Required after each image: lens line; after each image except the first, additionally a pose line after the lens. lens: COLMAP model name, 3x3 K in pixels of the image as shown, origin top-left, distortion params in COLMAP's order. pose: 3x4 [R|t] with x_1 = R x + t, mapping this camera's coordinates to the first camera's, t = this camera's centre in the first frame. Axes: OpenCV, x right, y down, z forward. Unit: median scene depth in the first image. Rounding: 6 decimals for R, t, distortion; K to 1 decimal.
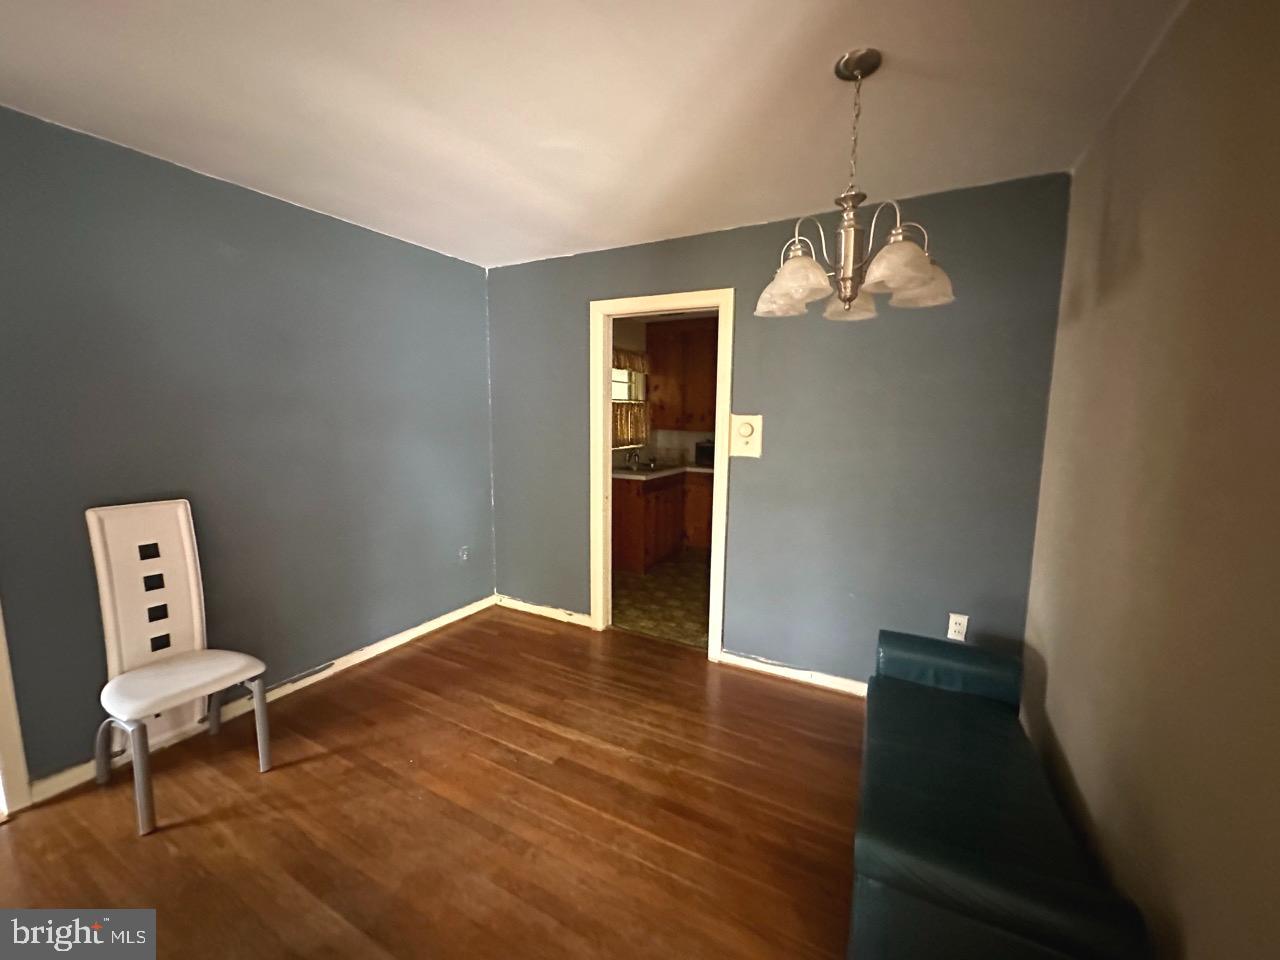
lens RADIAL K [[515.0, 0, 643.3], [0, 515.0, 477.0], [0, 0, 1]] dist [-0.004256, 0.000230]
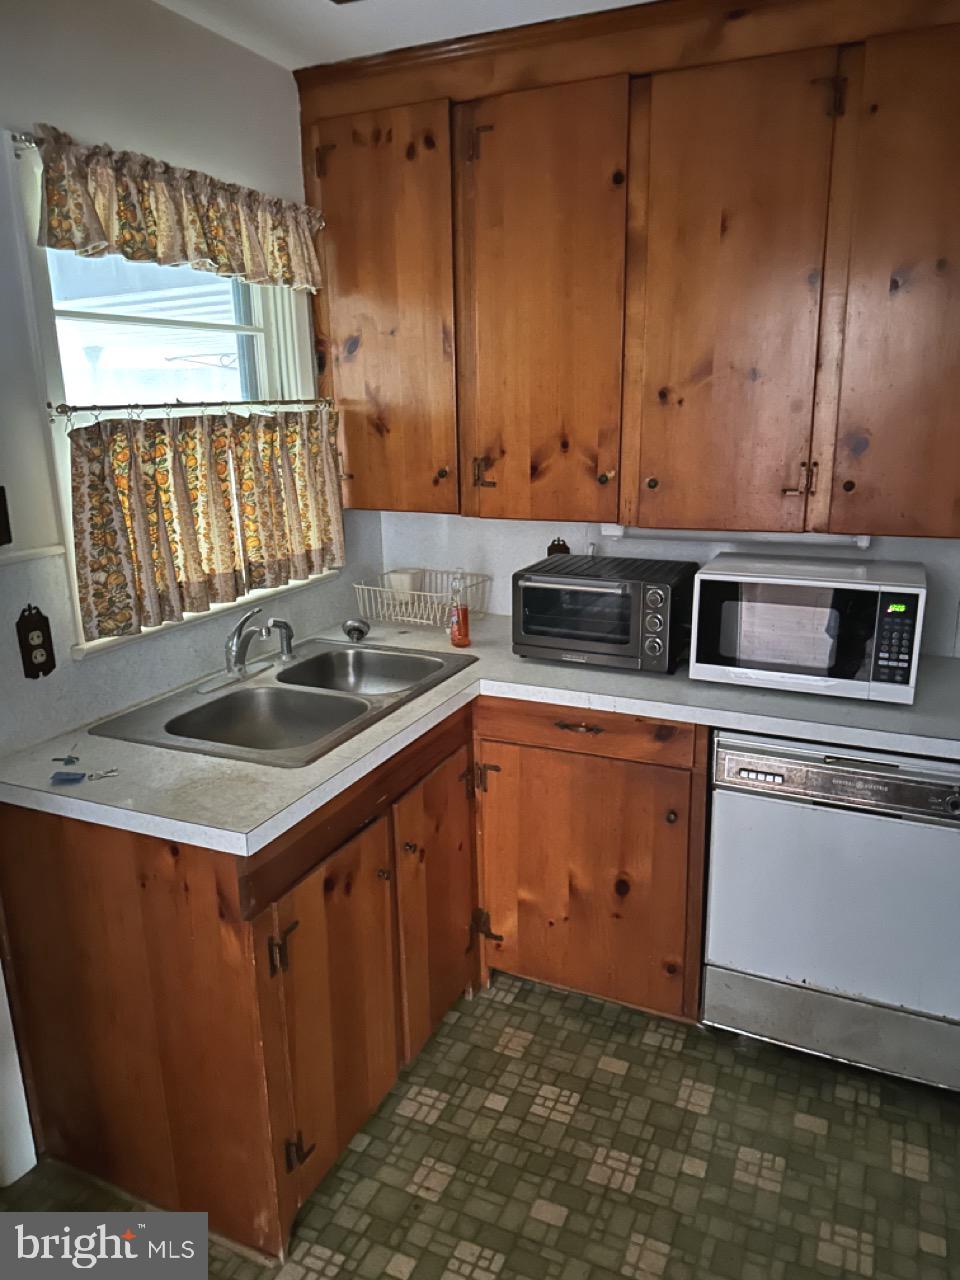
lens RADIAL K [[907.2, 0, 476.8], [0, 907.2, 641.8], [0, 0, 1]] dist [0.054433, -0.063606]
pose [[0.998354, -0.044573, 0.036087, 0.063571], [0.039161, 0.989541, 0.138835, -0.090213], [-0.041898, -0.137193, 0.989658, 0.538487]]
